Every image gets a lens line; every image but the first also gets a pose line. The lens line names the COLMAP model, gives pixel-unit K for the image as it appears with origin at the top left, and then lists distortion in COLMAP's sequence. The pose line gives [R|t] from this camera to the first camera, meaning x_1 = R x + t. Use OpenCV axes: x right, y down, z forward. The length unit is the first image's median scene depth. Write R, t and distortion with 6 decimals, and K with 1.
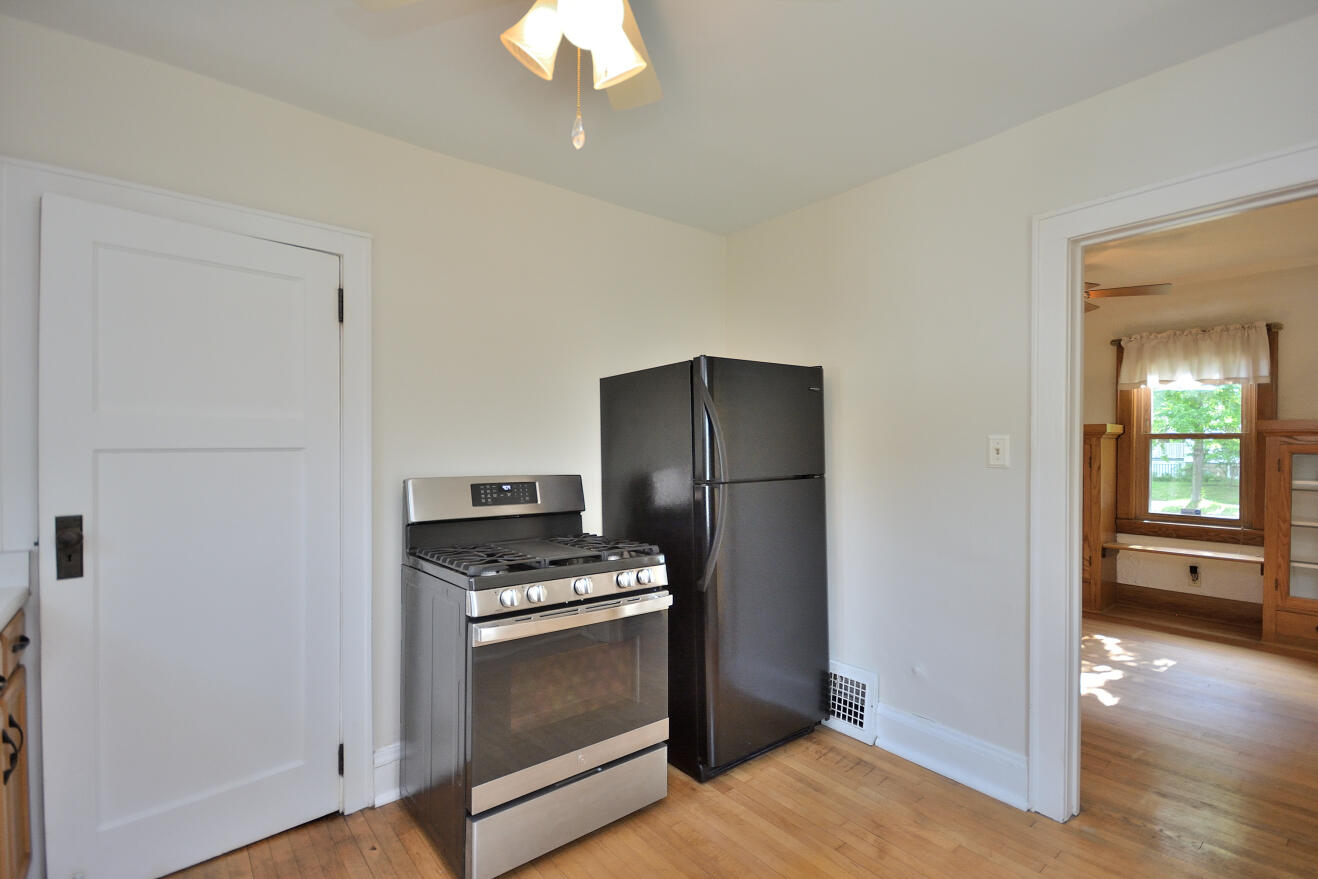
lens RADIAL K [[599.5, 0, 651.6], [0, 599.5, 445.7], [0, 0, 1]] dist [0.017870, 0.000337]
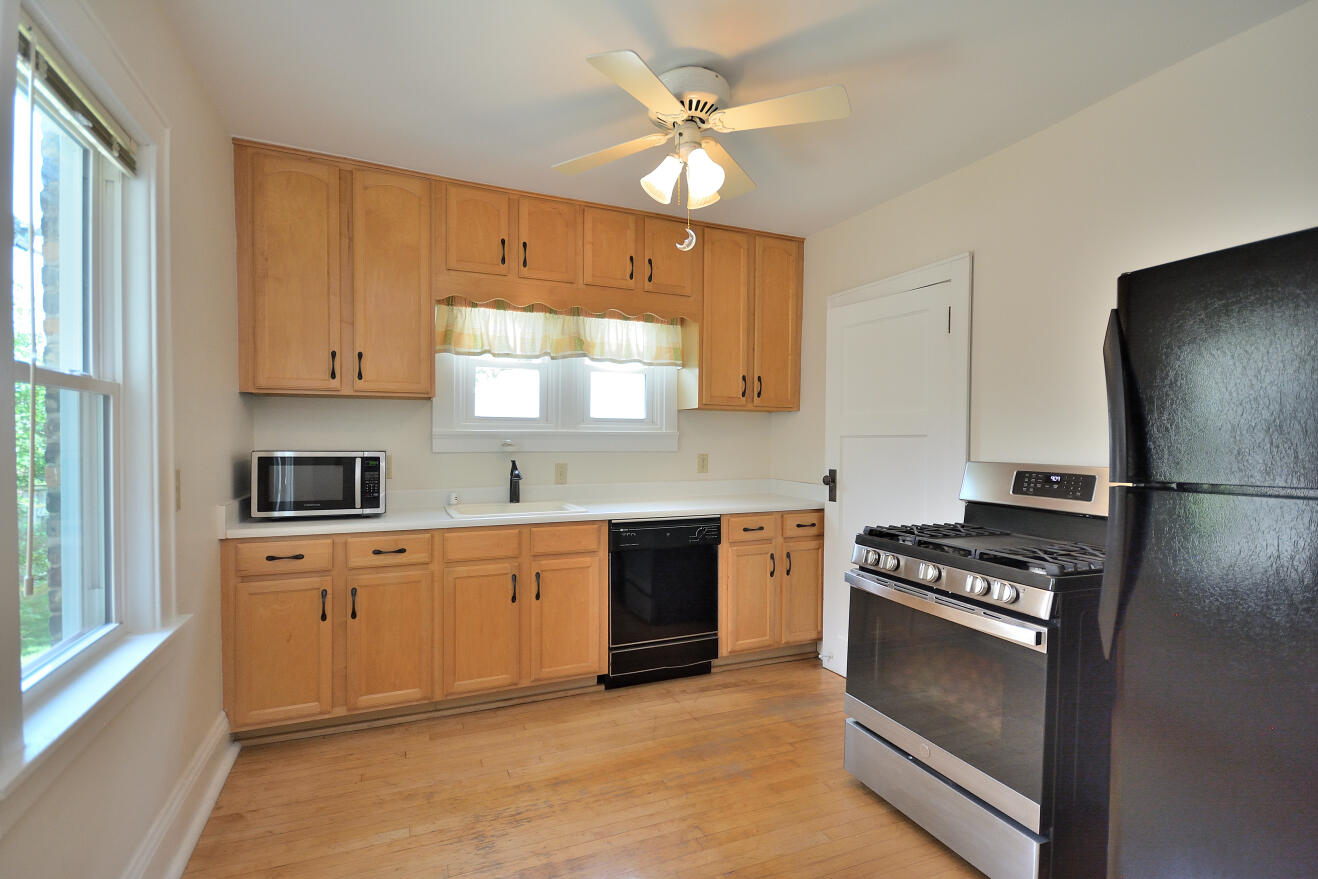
lens RADIAL K [[599.5, 0, 655.2], [0, 599.5, 444.3], [0, 0, 1]] dist [0.017870, 0.000337]
pose [[-0.260354, 0.000204, -0.965513, 0.779911], [-0.010816, 0.999937, 0.003128, 0.024227], [0.965453, 0.011257, -0.260335, 0.686347]]
